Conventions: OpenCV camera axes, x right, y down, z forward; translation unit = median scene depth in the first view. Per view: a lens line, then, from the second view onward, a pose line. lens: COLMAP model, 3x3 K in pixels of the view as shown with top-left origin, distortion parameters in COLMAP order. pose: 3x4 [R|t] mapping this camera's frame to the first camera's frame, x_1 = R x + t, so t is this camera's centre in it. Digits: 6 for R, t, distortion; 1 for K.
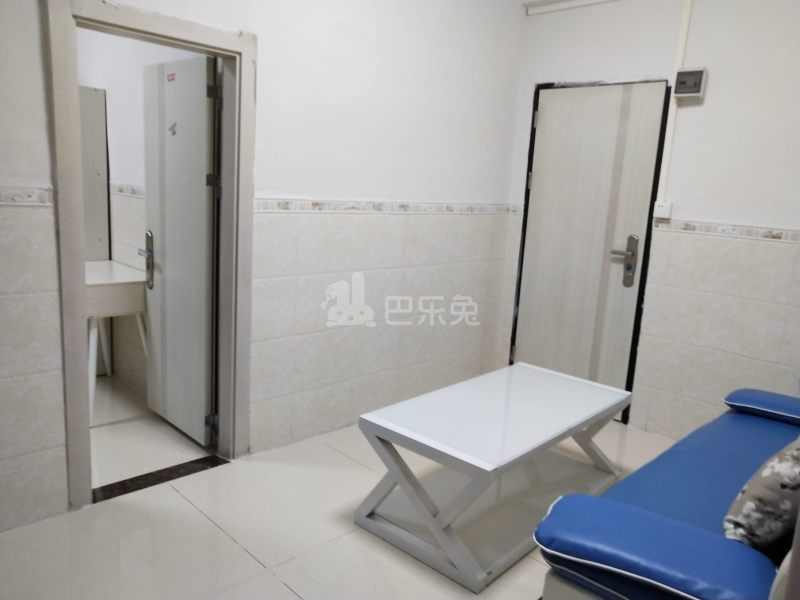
lens RADIAL K [[624.1, 0, 400.0], [0, 624.1, 300.0], [0, 0, 1]] dist [-0.006319, 0.059883]
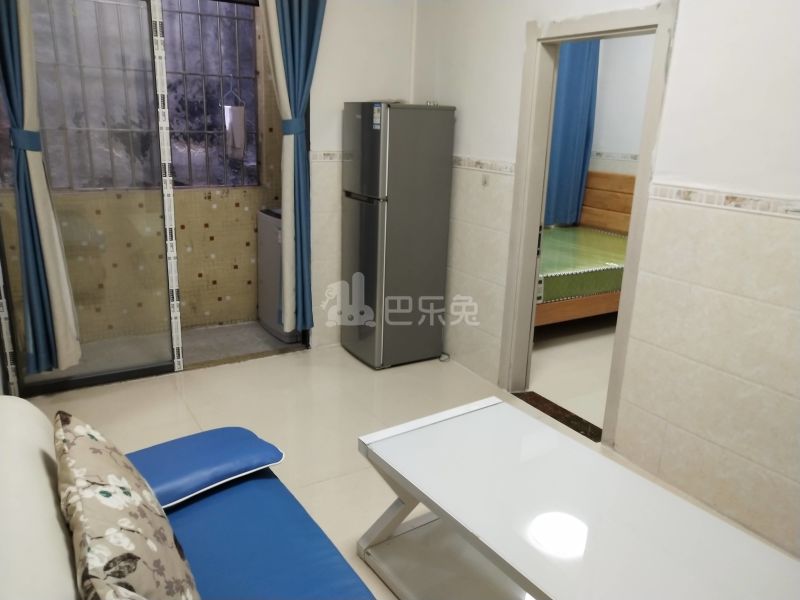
lens RADIAL K [[624.1, 0, 400.0], [0, 624.1, 300.0], [0, 0, 1]] dist [-0.006319, 0.059883]
pose [[-0.233039, 0.204710, -0.950677, 0.726014], [-0.232877, 0.937401, 0.258937, -0.146347], [0.944172, 0.281733, -0.170778, 0.816171]]
